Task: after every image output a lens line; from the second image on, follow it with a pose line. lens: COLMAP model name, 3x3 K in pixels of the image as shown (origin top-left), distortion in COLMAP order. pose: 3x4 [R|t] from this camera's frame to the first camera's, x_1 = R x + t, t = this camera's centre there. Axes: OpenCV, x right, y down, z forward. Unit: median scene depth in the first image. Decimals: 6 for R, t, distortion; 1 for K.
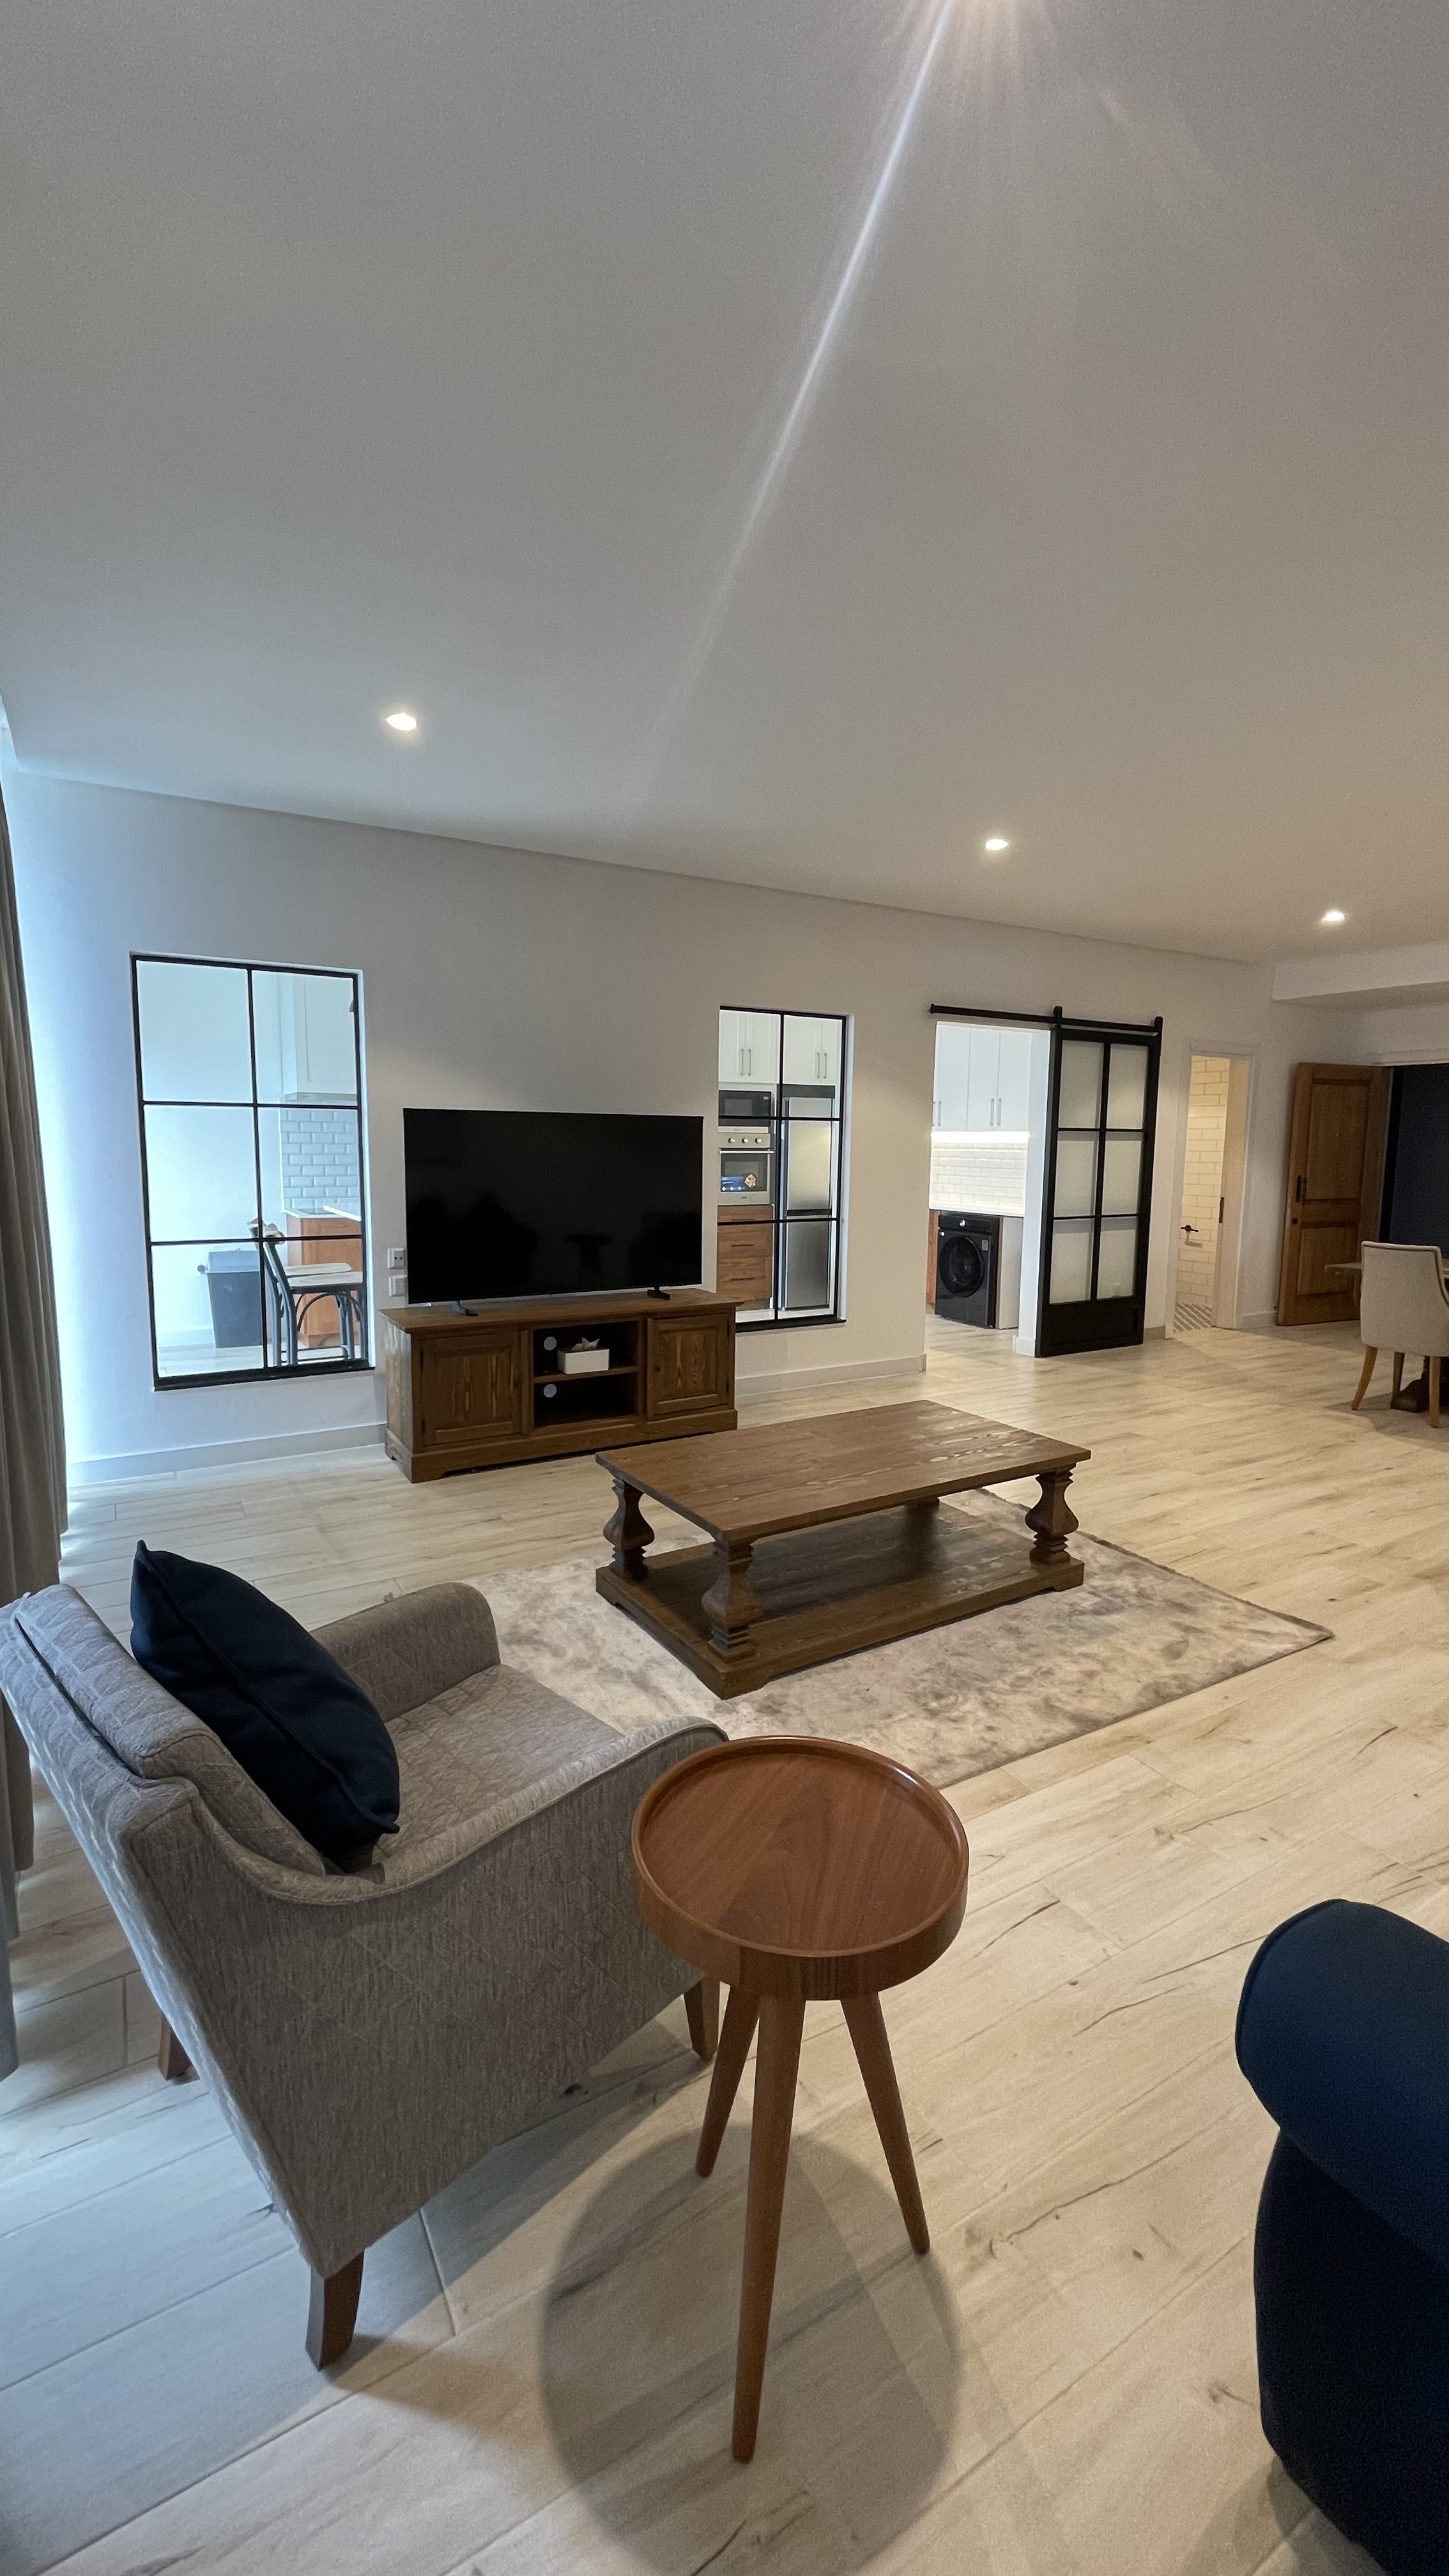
lens RADIAL K [[1037.6, 0, 710.2], [0, 1037.6, 1264.7], [0, 0, 1]] dist [-0.004242, -0.000516]
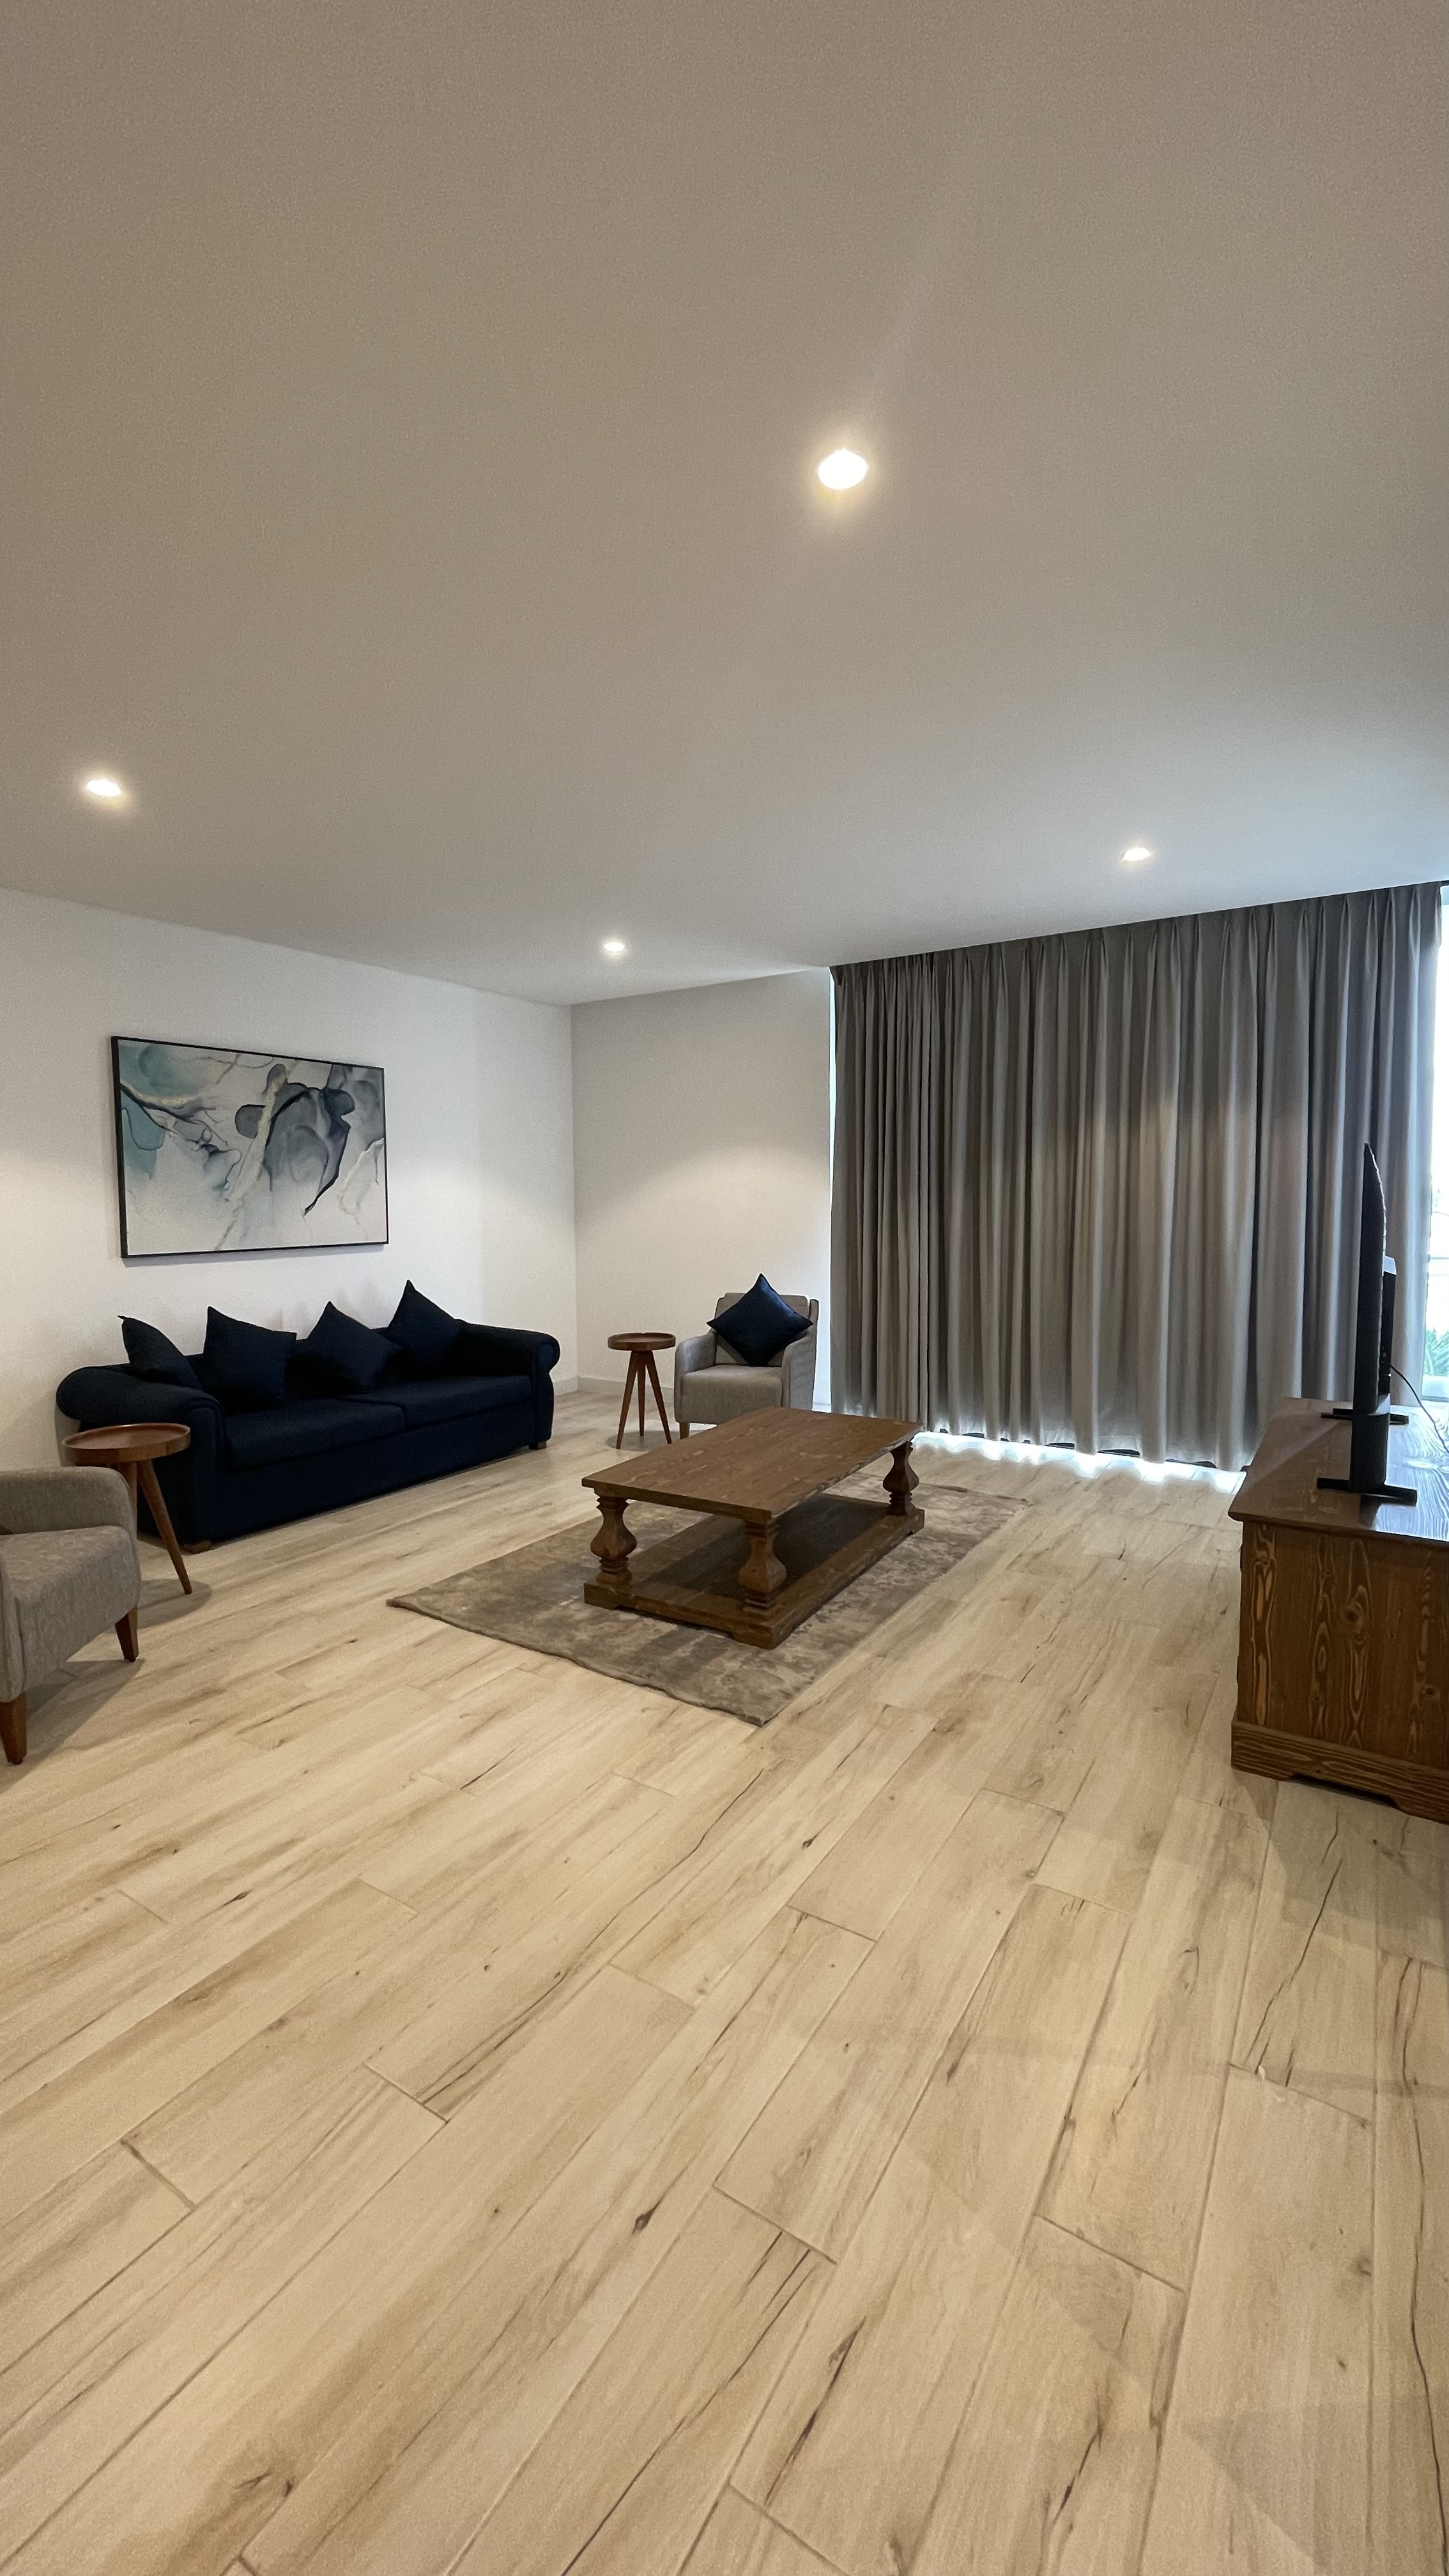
lens RADIAL K [[1037.6, 0, 716.0], [0, 1037.6, 1260.1], [0, 0, 1]] dist [-0.004242, -0.000516]
pose [[-0.889810, 0.028115, -0.455464, 0.658268], [-0.053385, 0.984833, 0.165087, -0.212051], [0.453198, 0.171211, -0.874813, 1.782054]]
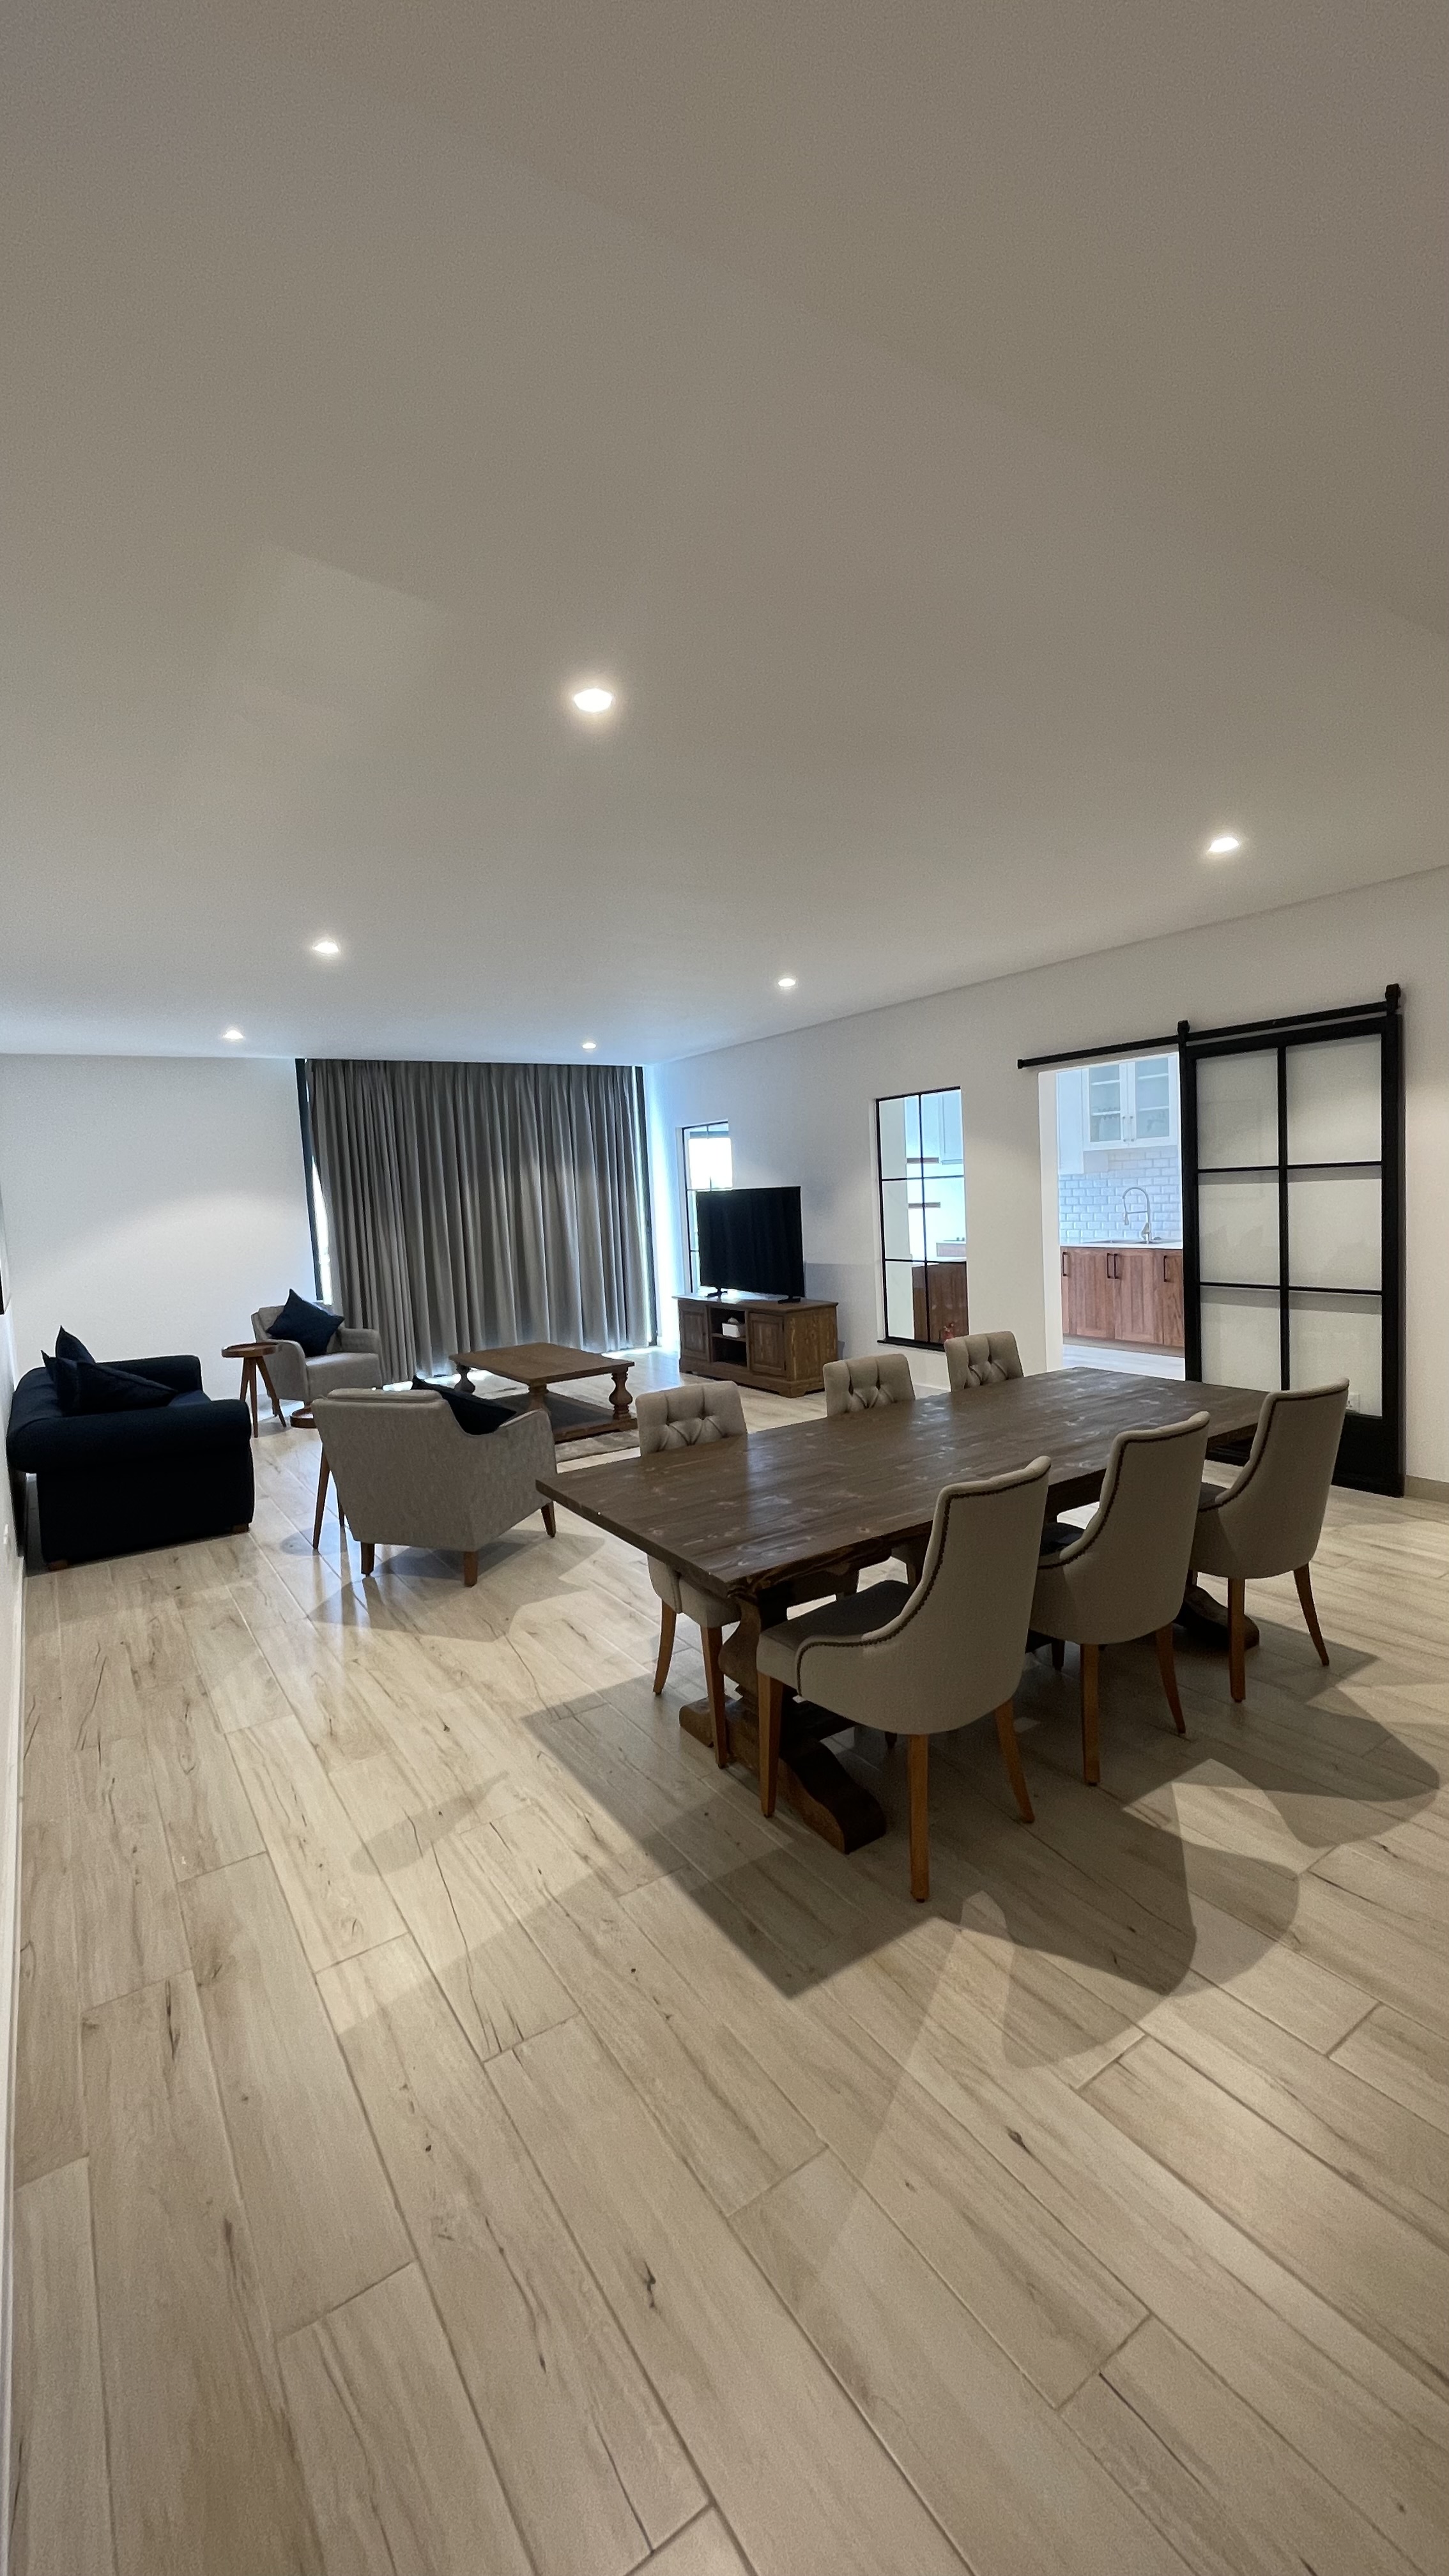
lens RADIAL K [[1037.6, 0, 726.0], [0, 1037.6, 1269.9], [0, 0, 1]] dist [-0.004242, -0.000516]
pose [[0.060922, 0.068844, -0.995766, 2.085508], [-0.064738, 0.995791, 0.064885, -0.156722], [0.996041, 0.060511, 0.065122, 1.112207]]
